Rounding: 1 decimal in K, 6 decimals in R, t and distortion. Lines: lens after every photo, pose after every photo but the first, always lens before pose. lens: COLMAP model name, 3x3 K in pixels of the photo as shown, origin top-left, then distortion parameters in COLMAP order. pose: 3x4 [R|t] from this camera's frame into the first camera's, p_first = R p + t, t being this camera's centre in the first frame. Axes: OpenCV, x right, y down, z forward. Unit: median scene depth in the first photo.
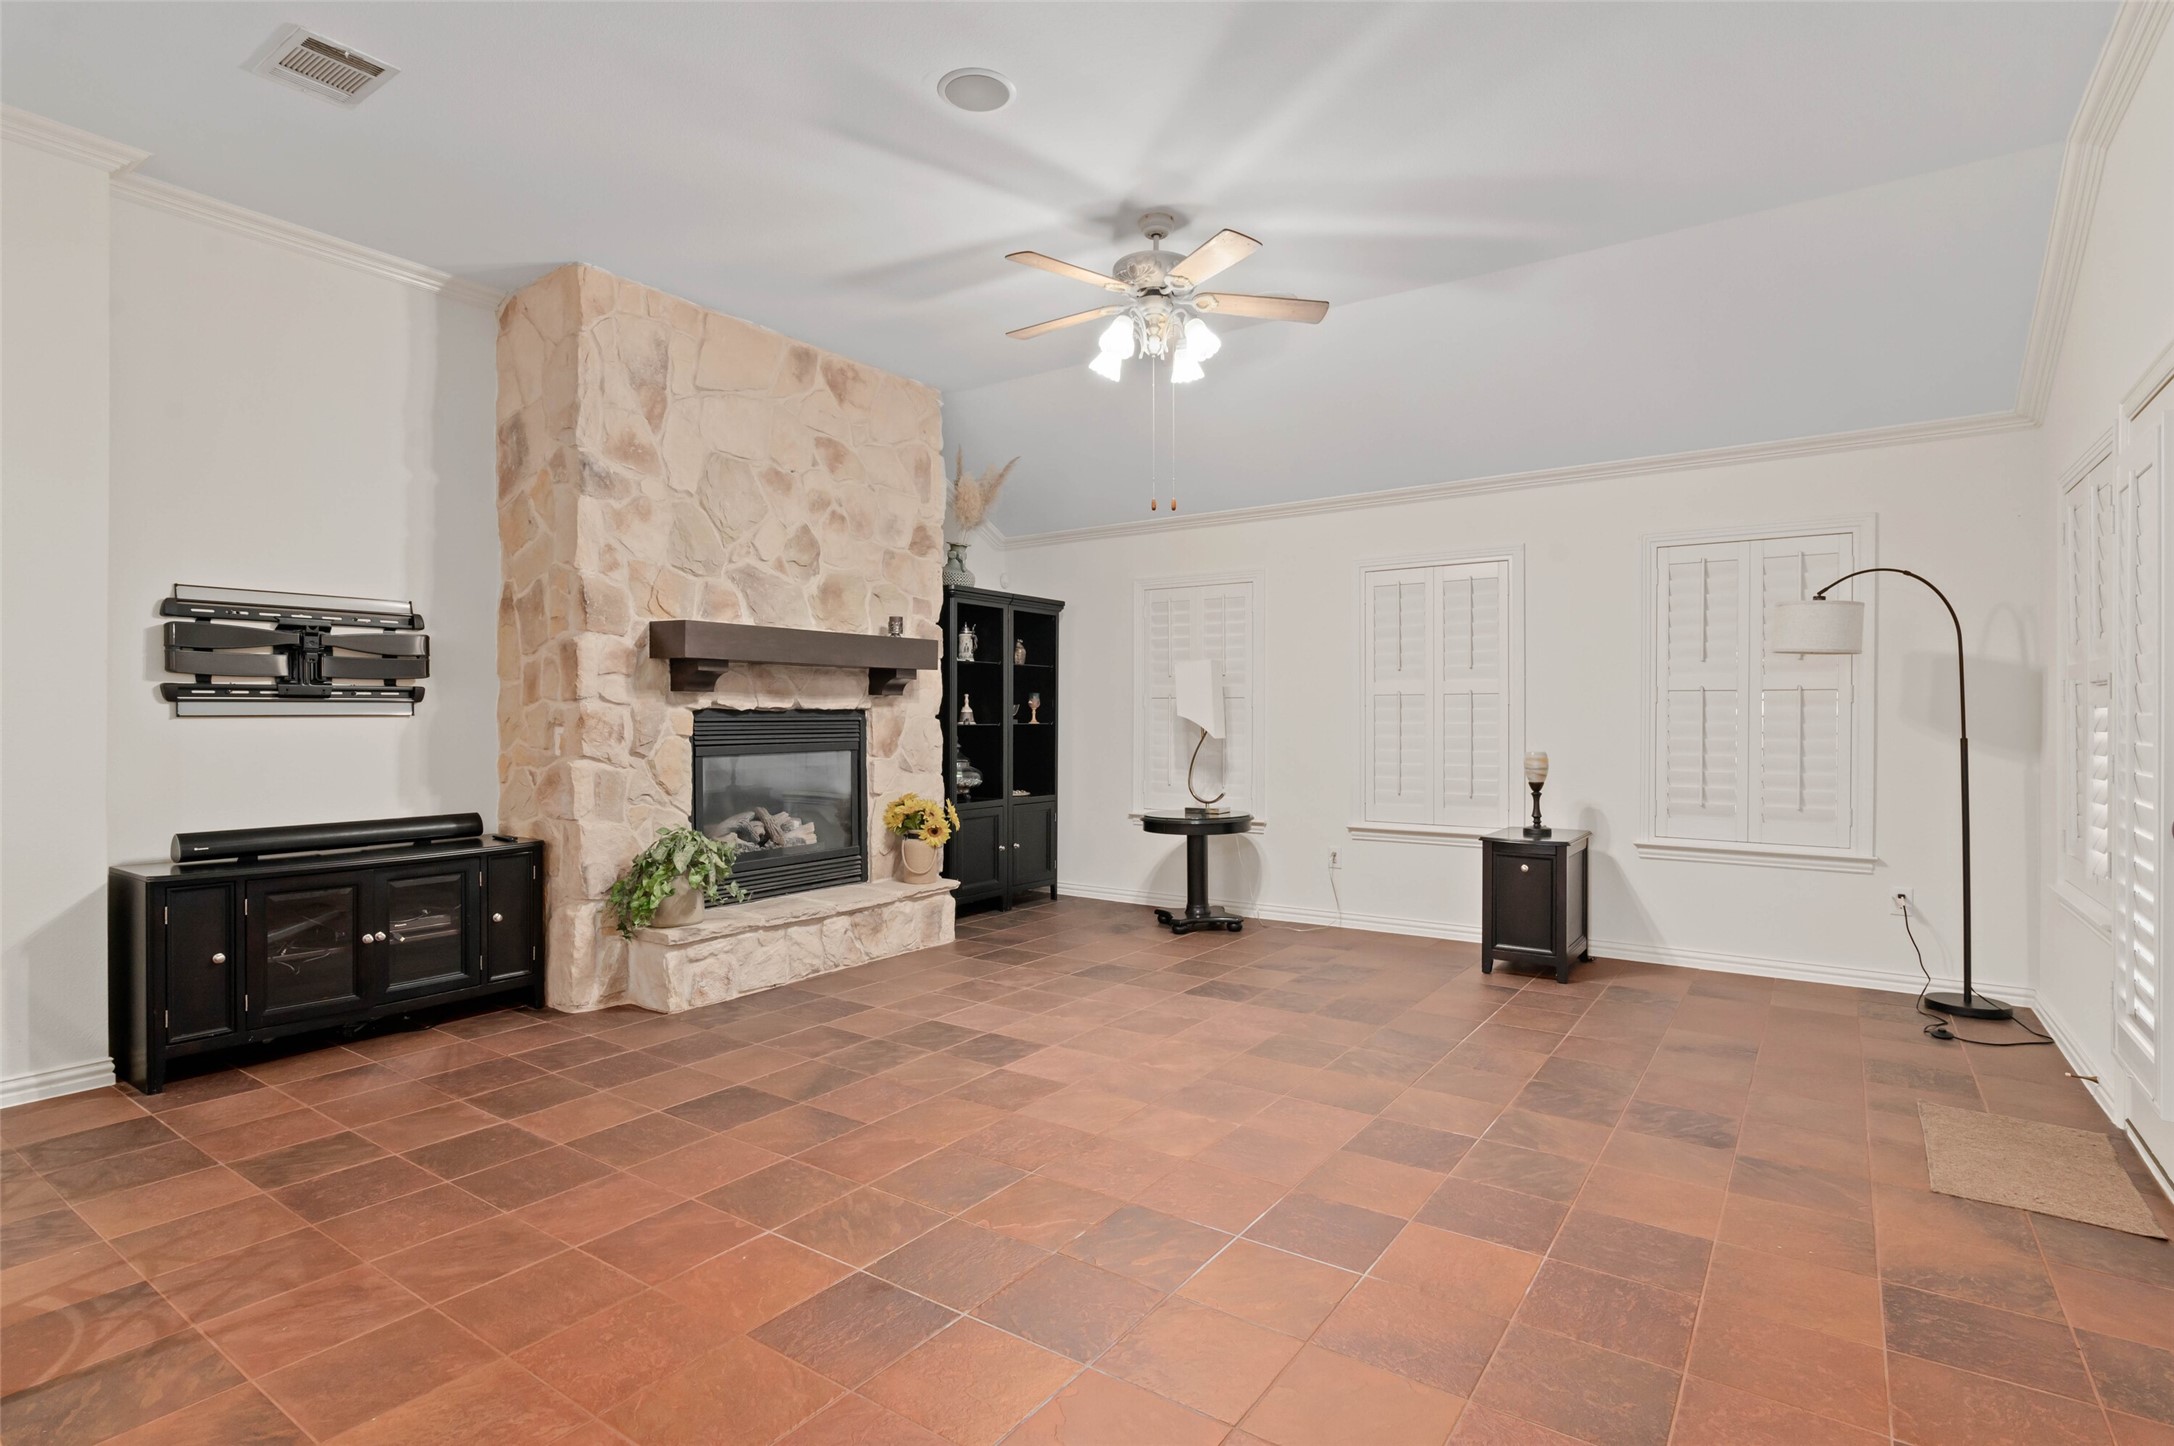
lens RADIAL K [[1075.3, 0, 1086.4], [0, 1075.3, 711.8], [0, 0, 1]] dist [-0.002598, -0.000326]
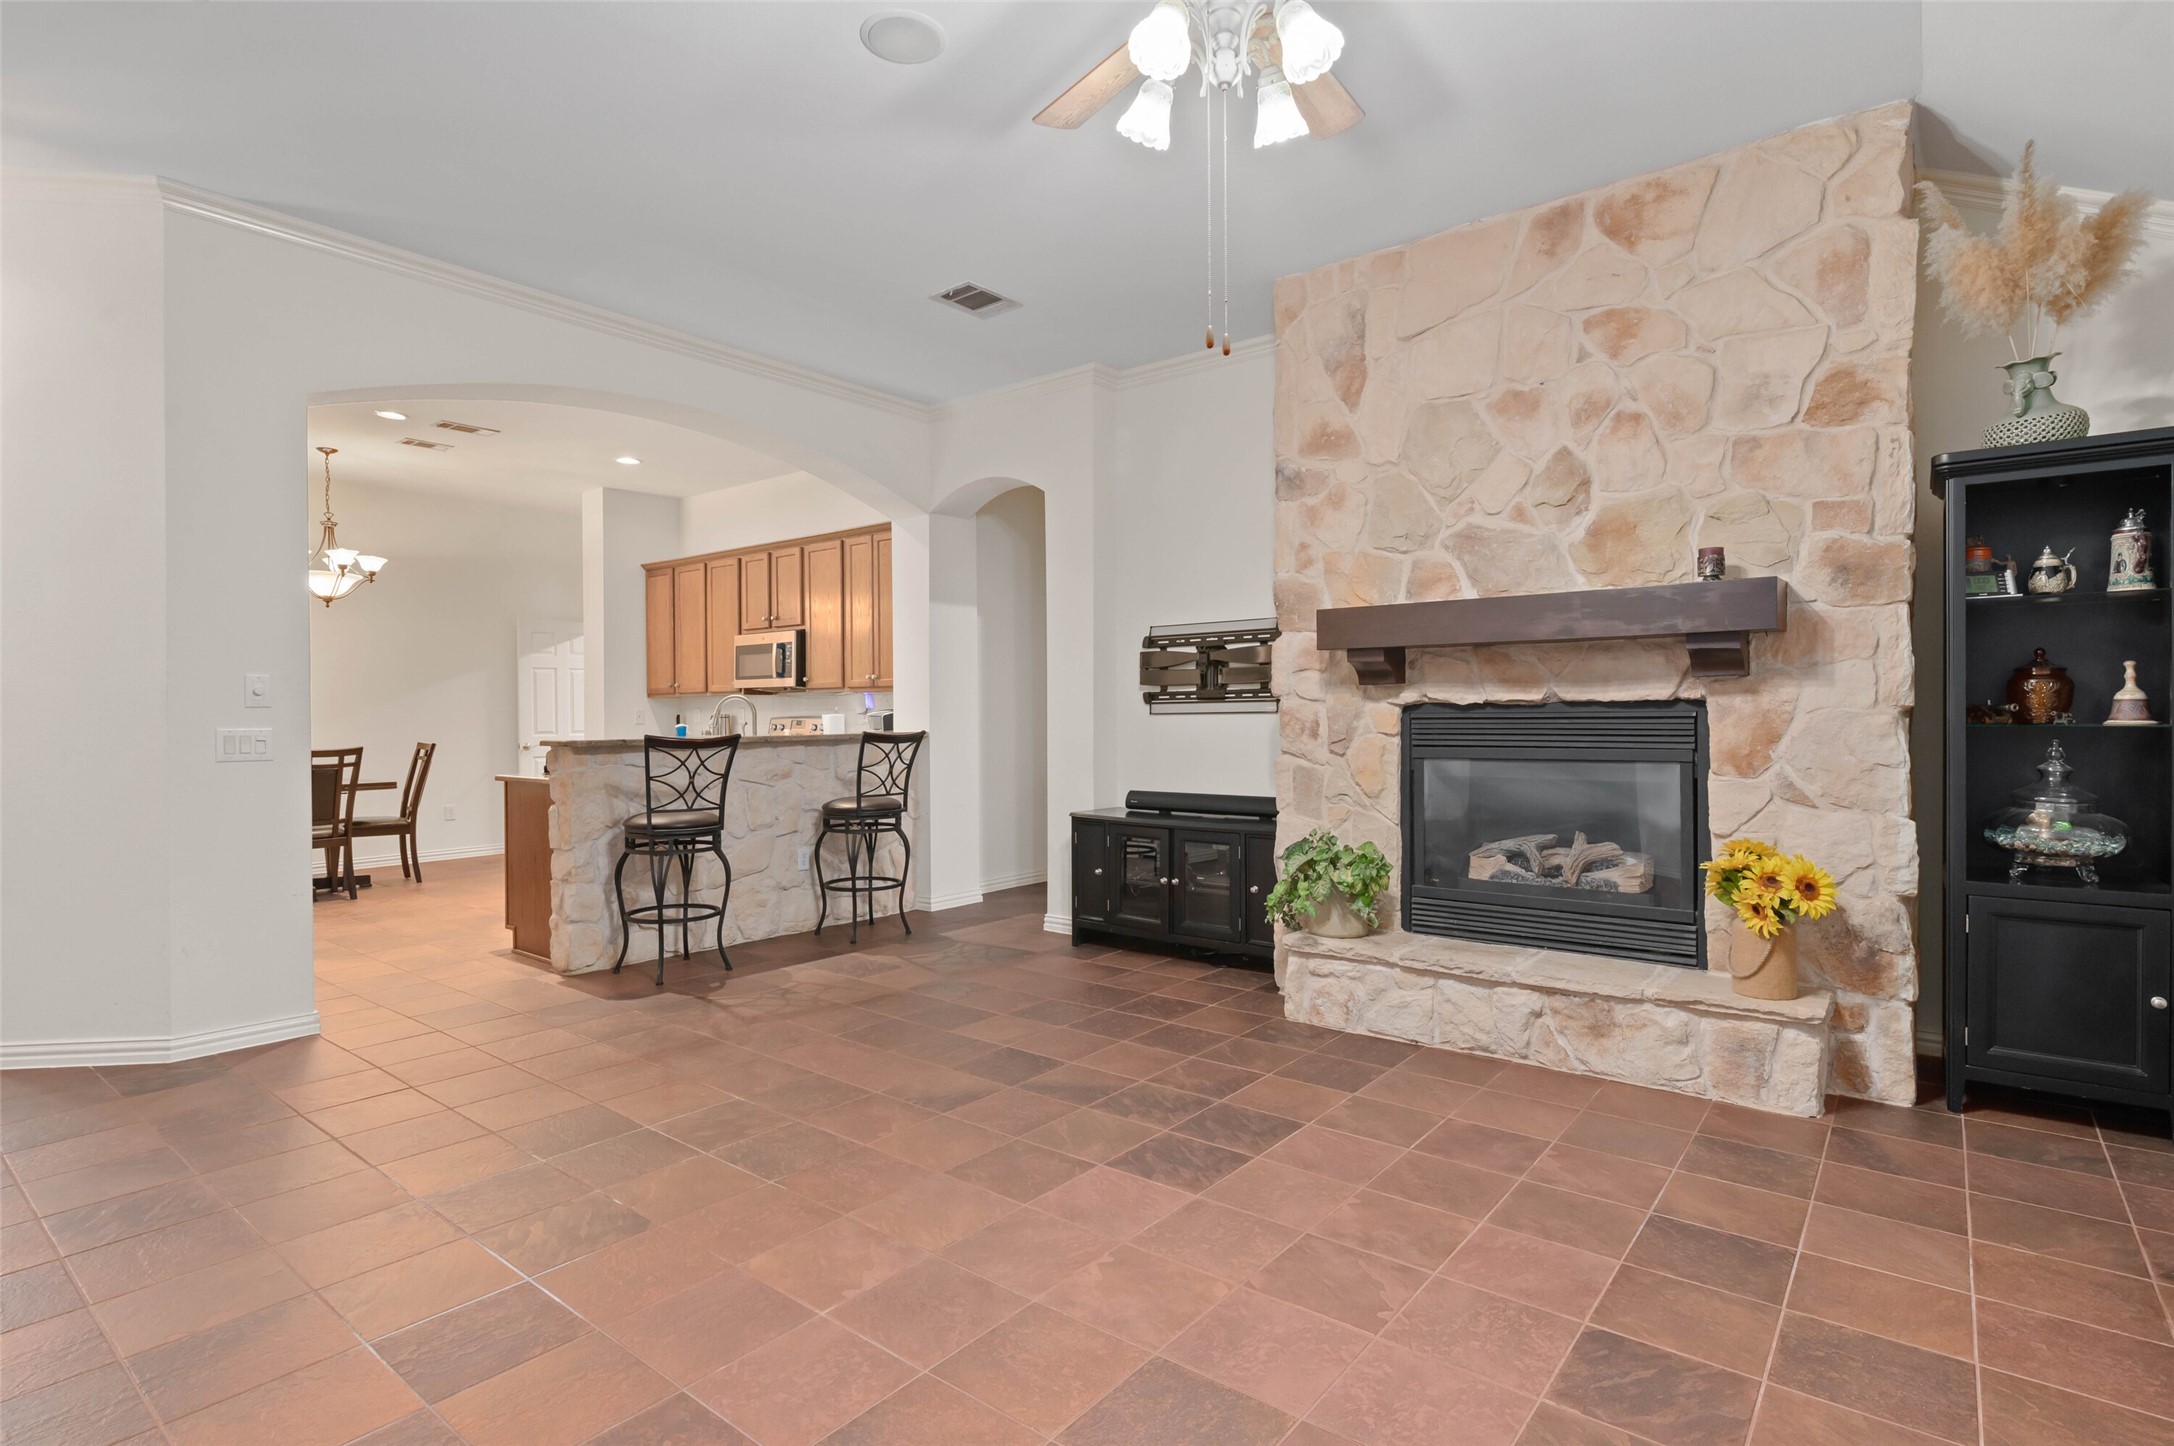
lens RADIAL K [[1069.3, 0, 1093.5], [0, 1069.3, 718.0], [0, 0, 1]] dist [-0.000888, 0.000082]
pose [[-0.058361, 0.003317, -0.998290, 0.543670], [0.009225, 0.999954, 0.002783, 0.004244], [0.998253, -0.009046, -0.058388, 0.818315]]
